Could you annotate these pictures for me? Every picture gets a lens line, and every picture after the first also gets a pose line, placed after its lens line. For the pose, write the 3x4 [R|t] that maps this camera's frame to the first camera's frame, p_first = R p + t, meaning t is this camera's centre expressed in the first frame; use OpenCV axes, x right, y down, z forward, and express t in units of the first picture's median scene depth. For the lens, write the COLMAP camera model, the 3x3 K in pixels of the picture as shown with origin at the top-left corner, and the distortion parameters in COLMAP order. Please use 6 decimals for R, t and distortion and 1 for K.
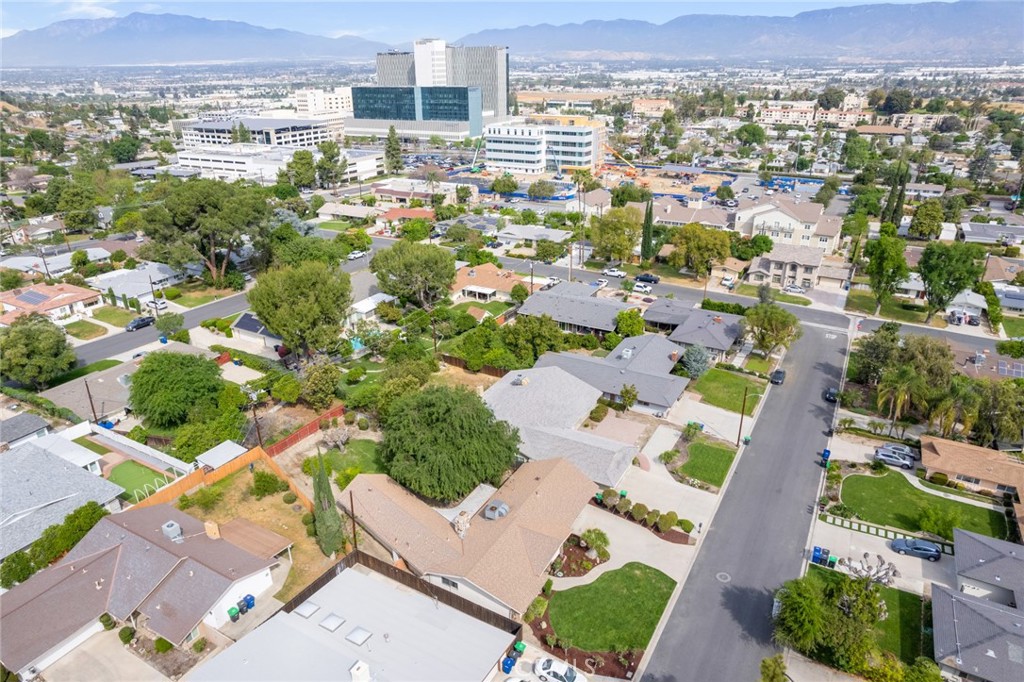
lens RADIAL K [[641.8, 0, 503.8], [0, 641.8, 345.3], [0, 0, 1]] dist [-0.083063, 0.076663]
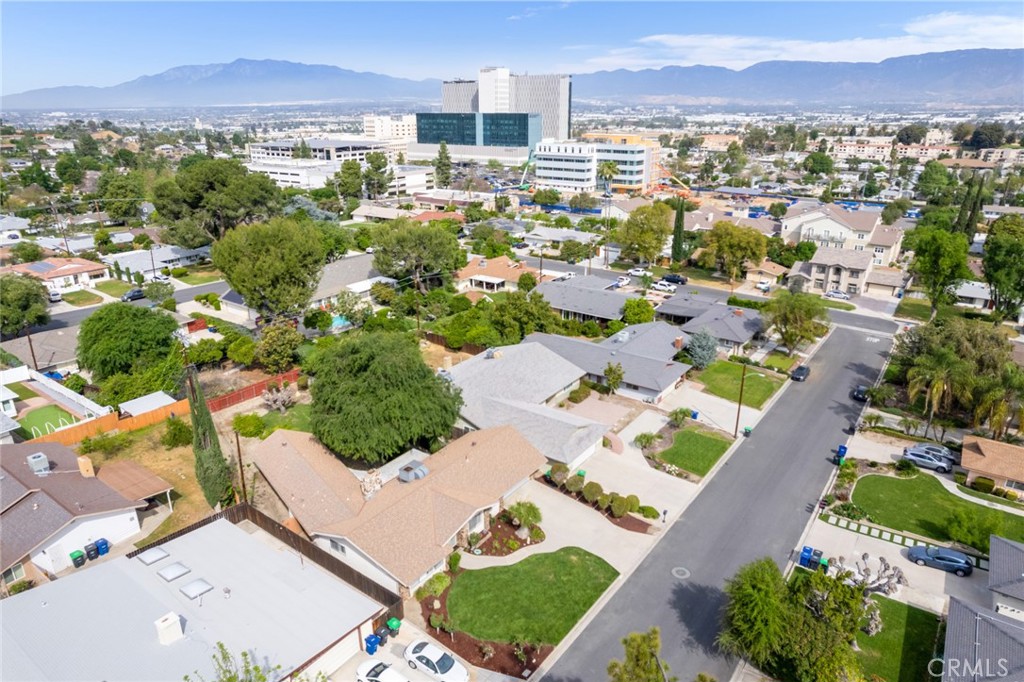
lens RADIAL K [[641.8, 0, 503.8], [0, 641.8, 345.3], [0, 0, 1]] dist [-0.083063, 0.076663]
pose [[0.994110, 0.046265, -0.098009, 0.094679], [-0.051562, 0.997304, -0.052216, 0.066272], [0.095329, 0.056962, 0.993815, 0.081614]]
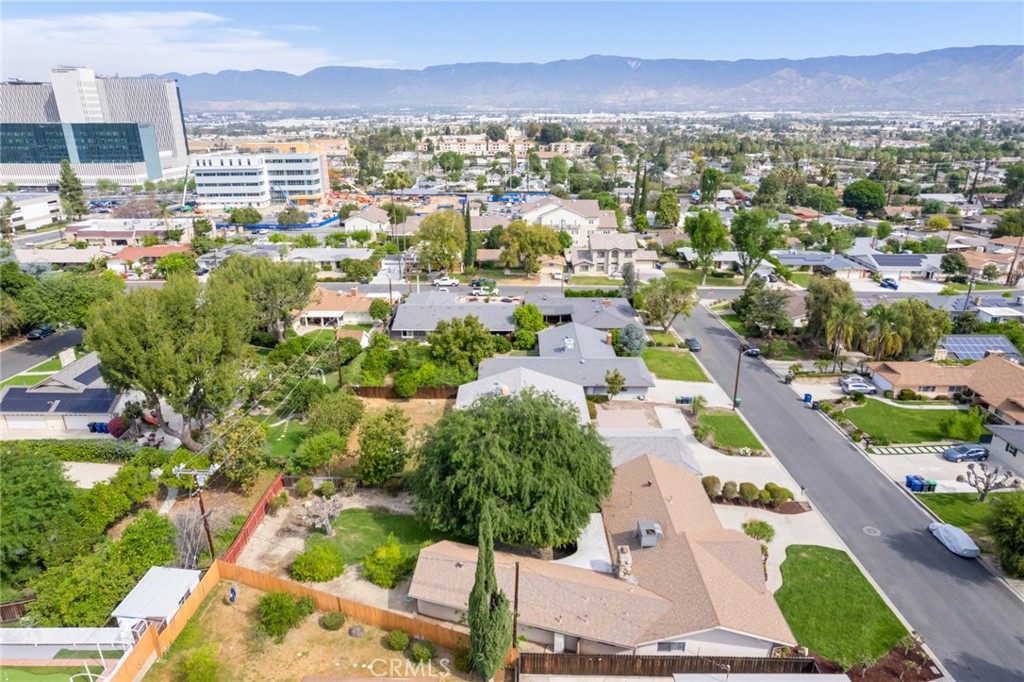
lens RADIAL K [[641.8, 0, 503.8], [0, 641.8, 345.3], [0, 0, 1]] dist [-0.083063, 0.076663]
pose [[0.878936, -0.158144, 0.449957, -0.237789], [0.186629, 0.982240, -0.019334, 0.012476], [-0.438909, 0.100969, 0.892841, 0.199745]]
